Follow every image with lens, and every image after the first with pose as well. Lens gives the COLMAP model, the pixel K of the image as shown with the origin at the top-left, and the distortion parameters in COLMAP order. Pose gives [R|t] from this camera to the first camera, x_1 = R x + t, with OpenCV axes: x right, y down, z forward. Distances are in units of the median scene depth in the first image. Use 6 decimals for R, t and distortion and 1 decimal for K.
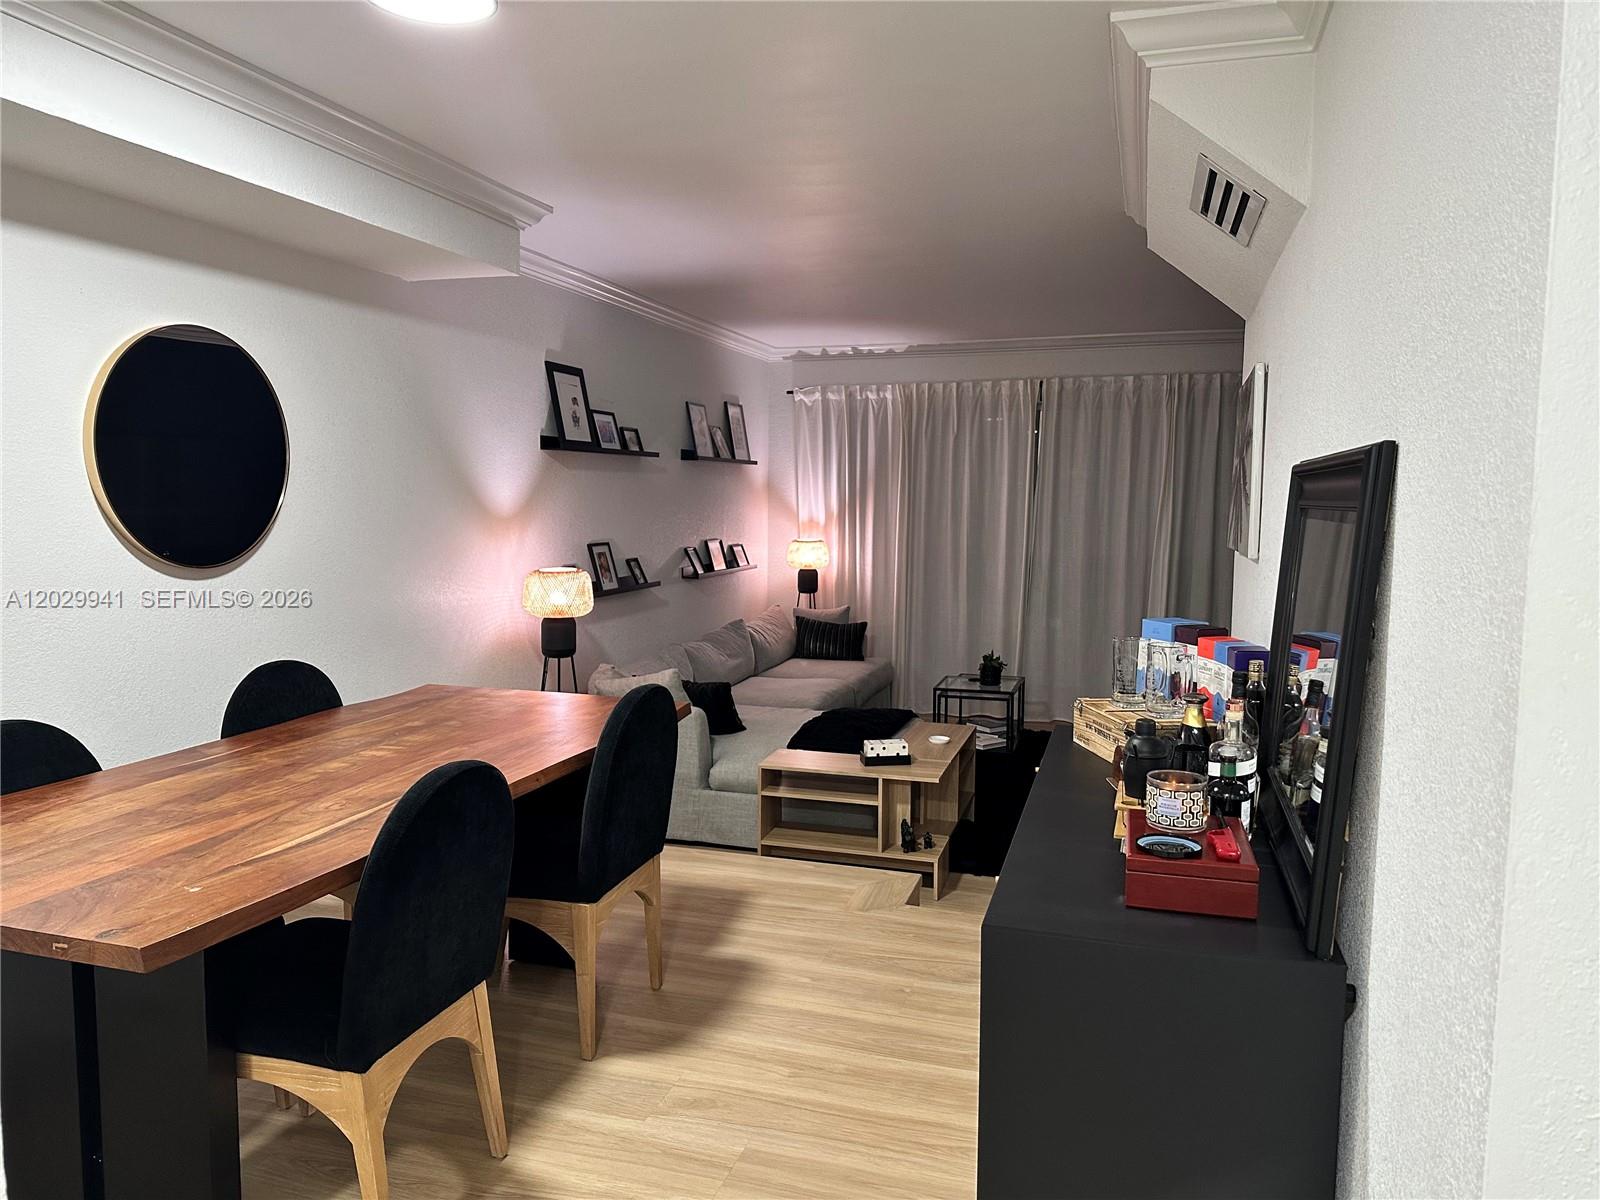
lens RADIAL K [[1122.1, 0, 808.3], [0, 1122.1, 623.4], [0, 0, 1]] dist [0.062416, -0.069415]
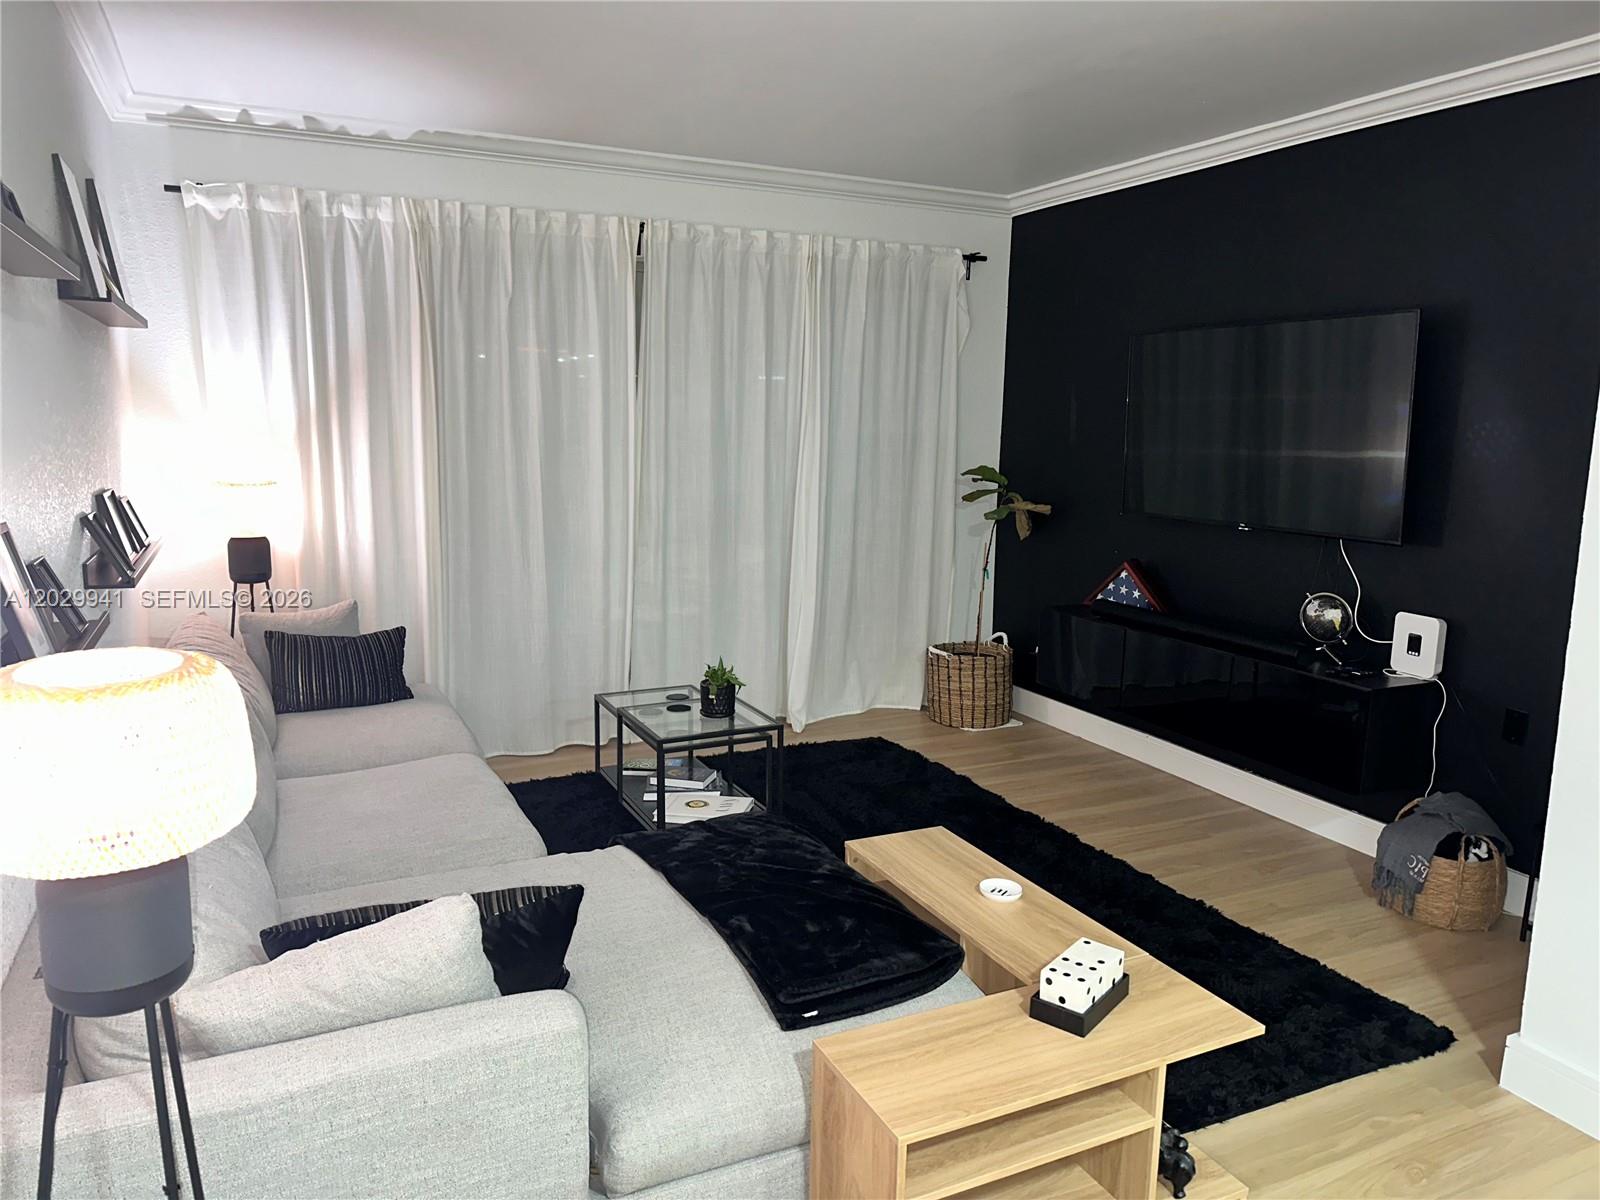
lens RADIAL K [[1122.1, 0, 804.2], [0, 1122.1, 601.0], [0, 0, 1]] dist [0.062416, -0.069415]
pose [[0.734763, -0.105328, 0.670097, -0.176391], [0.070756, 0.994383, 0.078717, -0.044131], [-0.674624, -0.010425, 0.738088, 0.454782]]
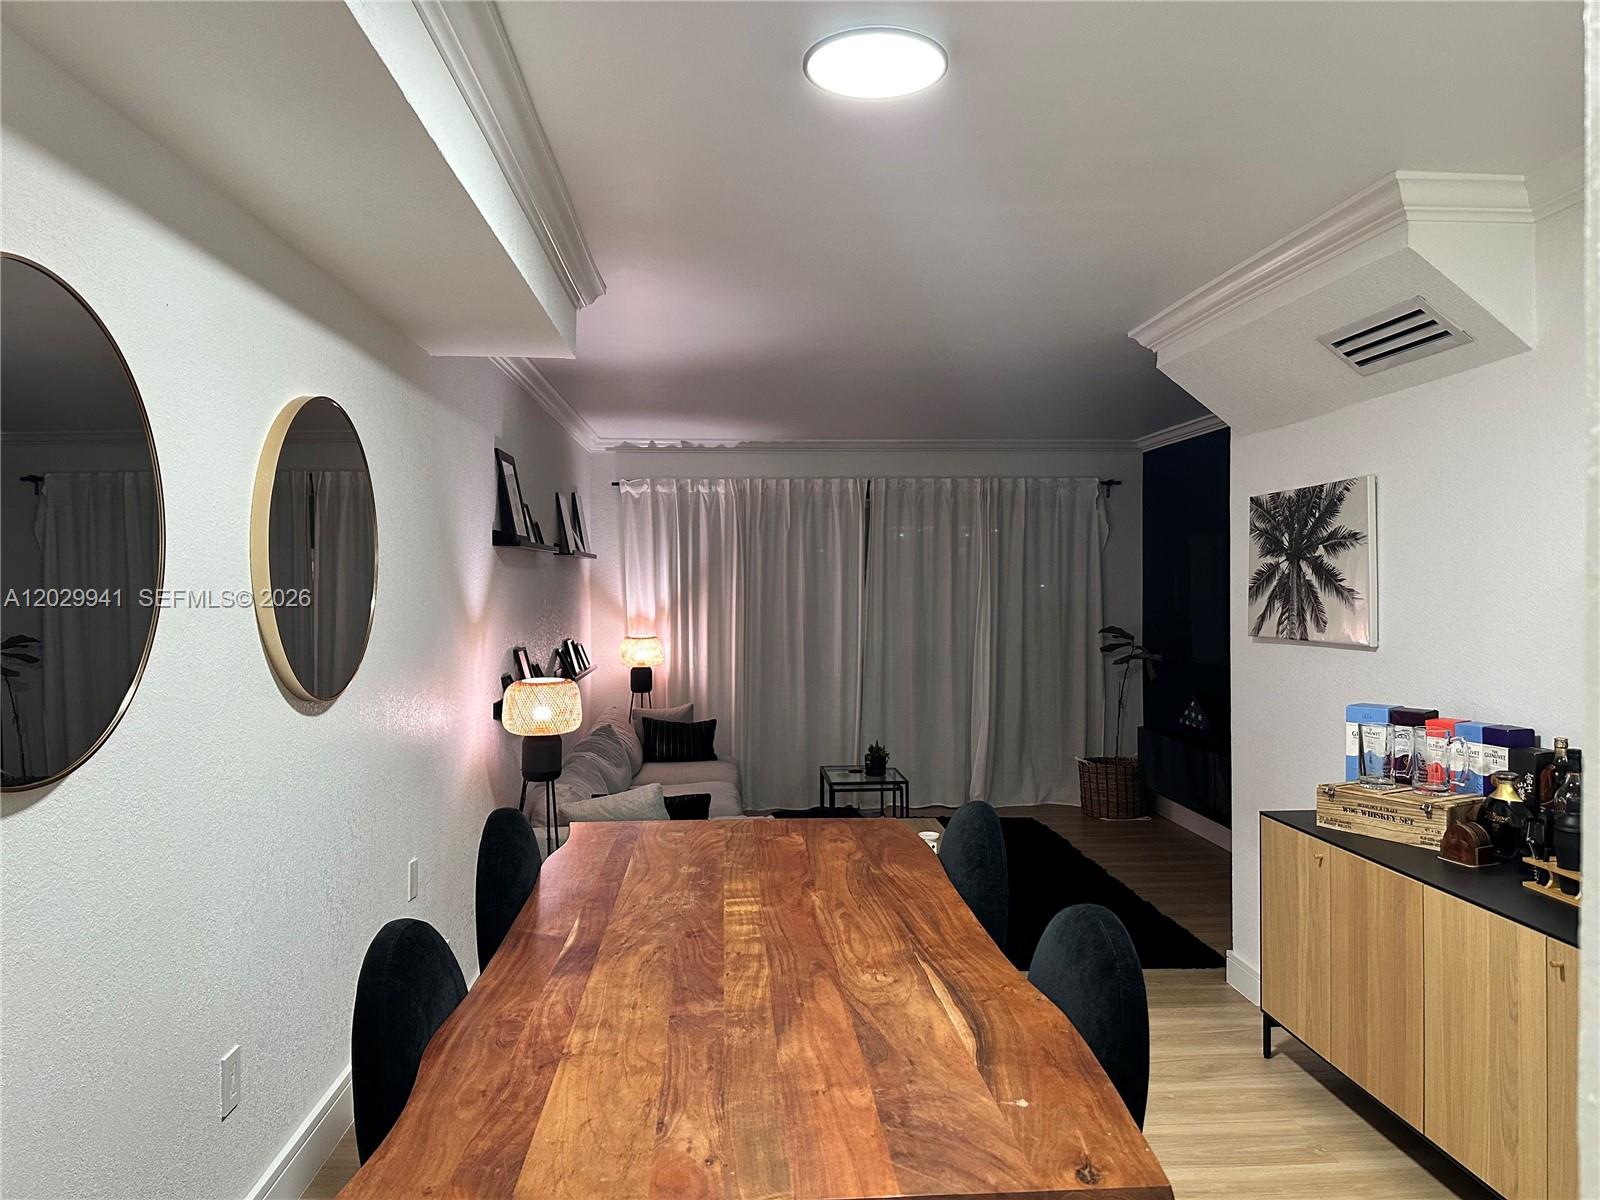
lens RADIAL K [[1122.1, 0, 805.6], [0, 1122.1, 595.2], [0, 0, 1]] dist [0.062416, -0.069415]
pose [[0.932486, -0.013936, 0.360937, -0.223456], [0.051401, 0.994205, -0.094411, -0.012576], [-0.357529, 0.106589, 0.927799, 0.063989]]
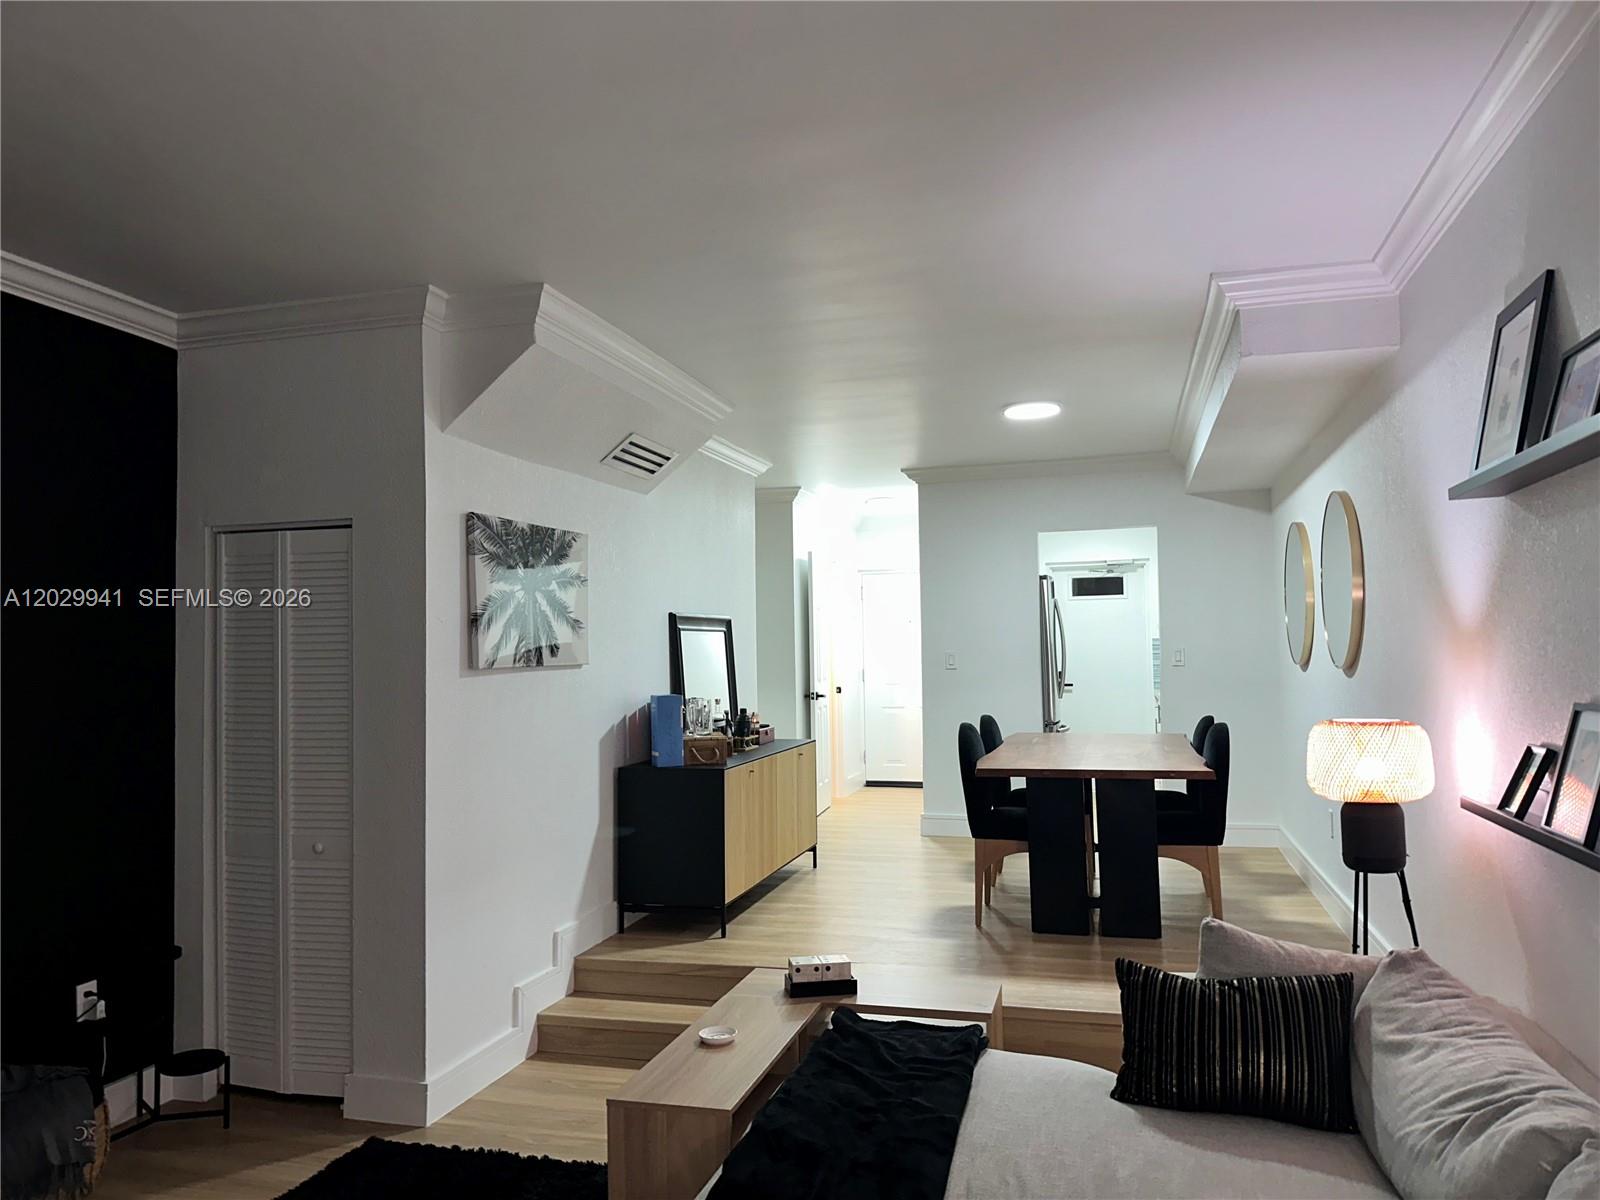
lens RADIAL K [[1122.1, 0, 816.2], [0, 1122.1, 619.8], [0, 0, 1]] dist [0.062416, -0.069415]
pose [[-0.999643, 0.008380, -0.025375, 0.051807], [0.006182, 0.996318, 0.085509, -0.098252], [0.025998, 0.085321, -0.996014, 1.016351]]
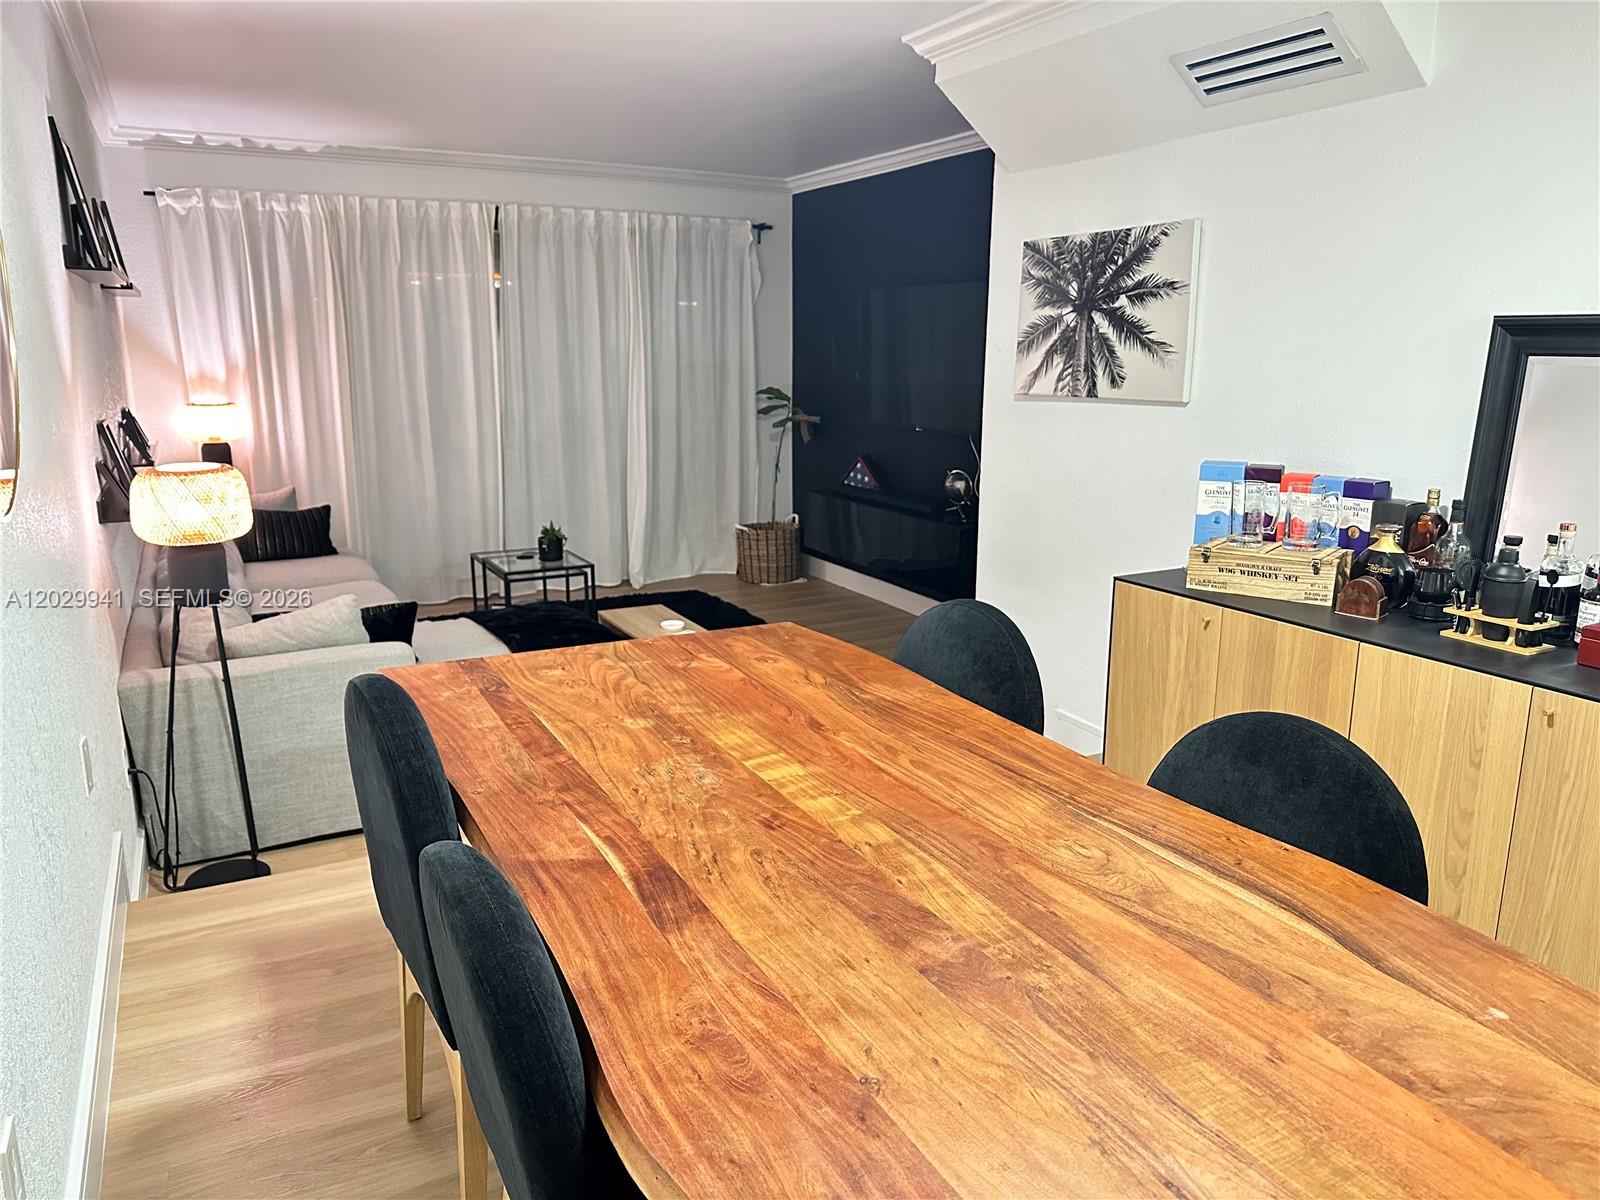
lens RADIAL K [[1122.1, 0, 806.3], [0, 1122.1, 599.9], [0, 0, 1]] dist [0.062416, -0.069415]
pose [[0.704414, -0.161793, 0.691103, -0.275163], [0.082237, 0.985720, 0.146944, -0.024430], [-0.705009, -0.046675, 0.707661, 0.195063]]
